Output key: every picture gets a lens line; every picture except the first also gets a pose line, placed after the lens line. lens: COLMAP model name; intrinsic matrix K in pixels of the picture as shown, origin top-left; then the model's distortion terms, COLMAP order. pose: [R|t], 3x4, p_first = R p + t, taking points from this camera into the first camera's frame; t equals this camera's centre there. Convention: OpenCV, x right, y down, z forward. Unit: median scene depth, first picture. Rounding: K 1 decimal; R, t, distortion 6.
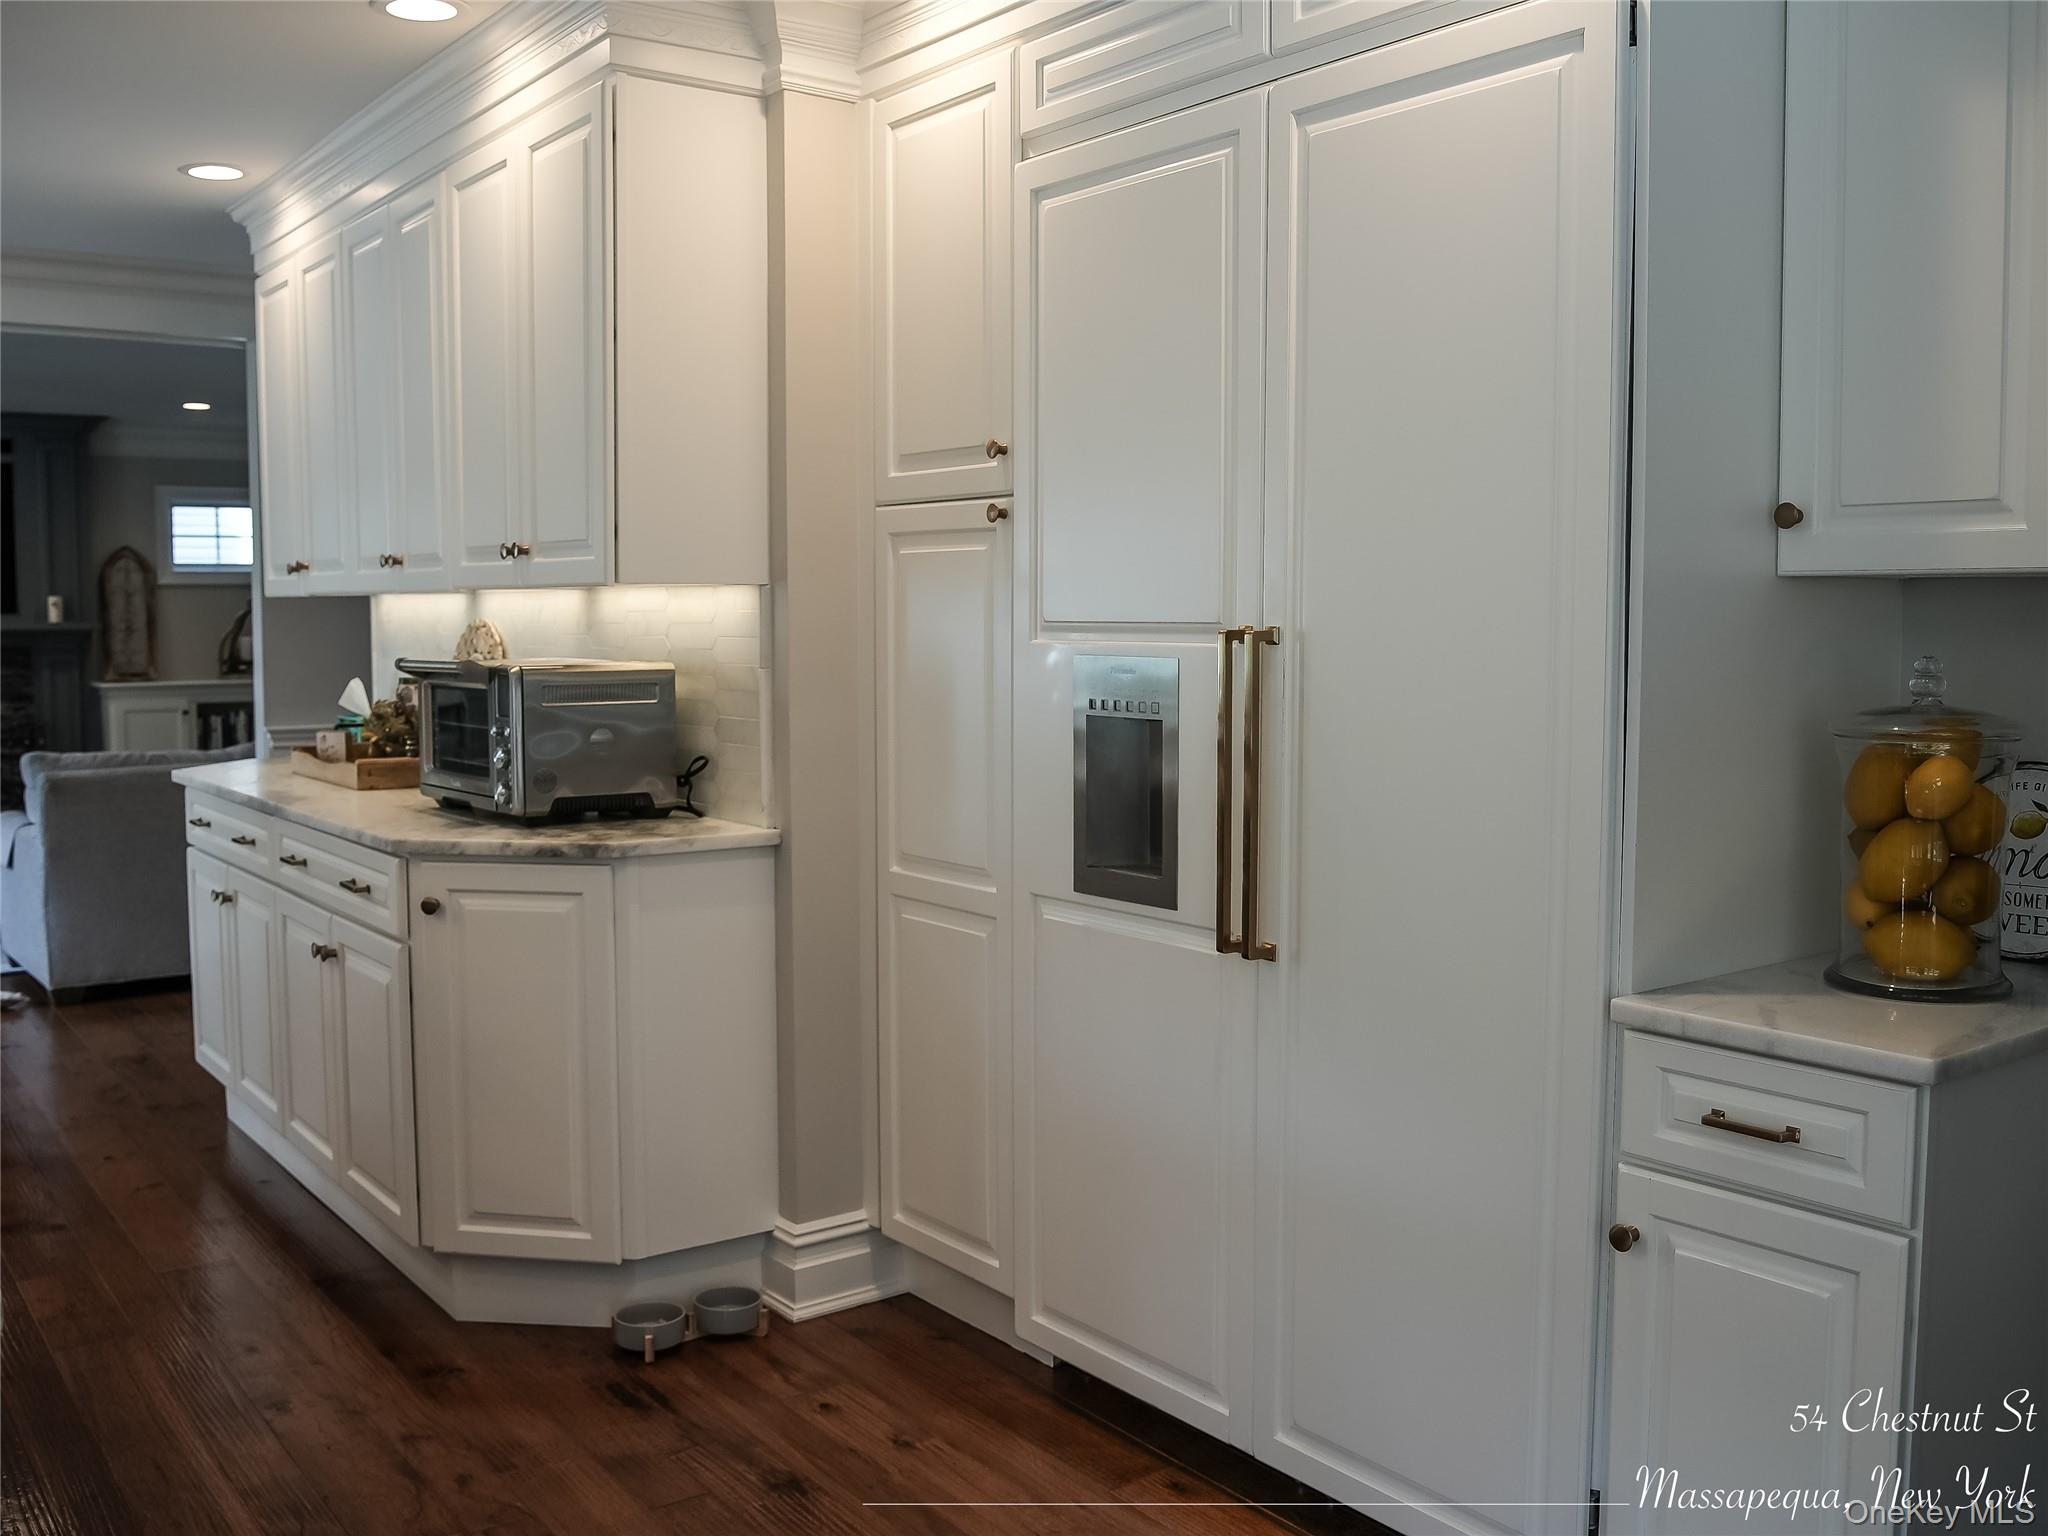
lens RADIAL K [[1877.0, 0, 1023.6], [0, 1877.0, 775.6], [0, 0, 1]] dist [-0.066770, 0.000000]
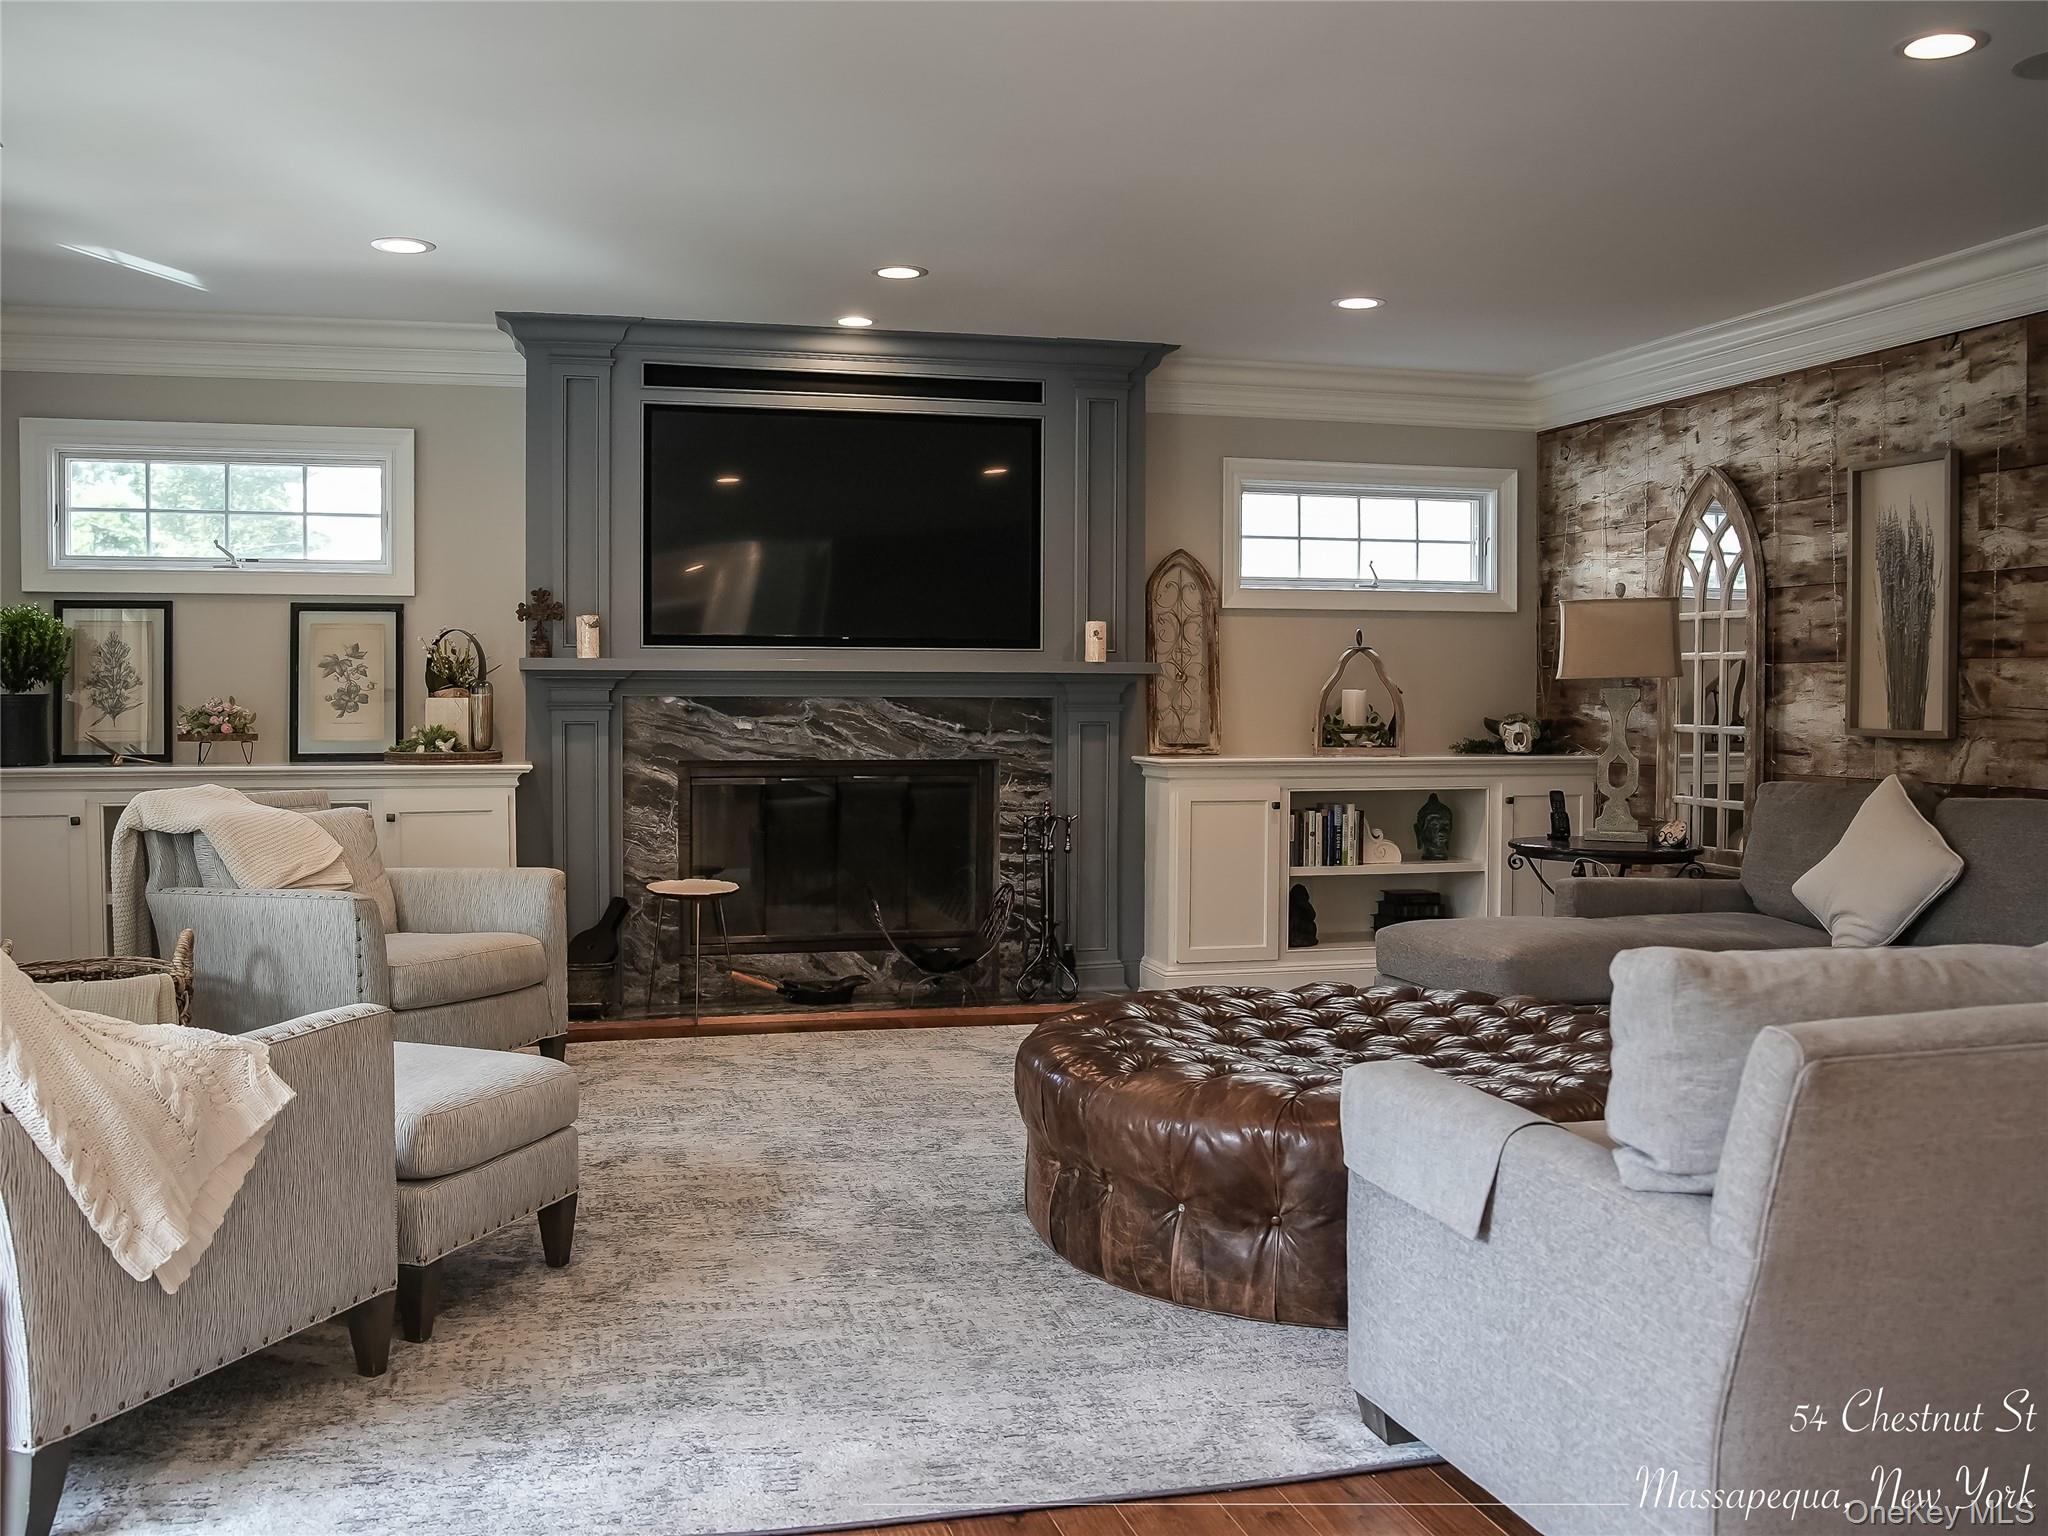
lens RADIAL K [[1877.0, 0, 1015.9], [0, 1877.0, 762.5], [0, 0, 1]] dist [-0.066770, 0.000000]
pose [[0.933961, 0.014200, -0.357092, -0.308722], [-0.032740, 0.998408, -0.045928, -0.016408], [0.355871, 0.054587, 0.932940, 0.369059]]
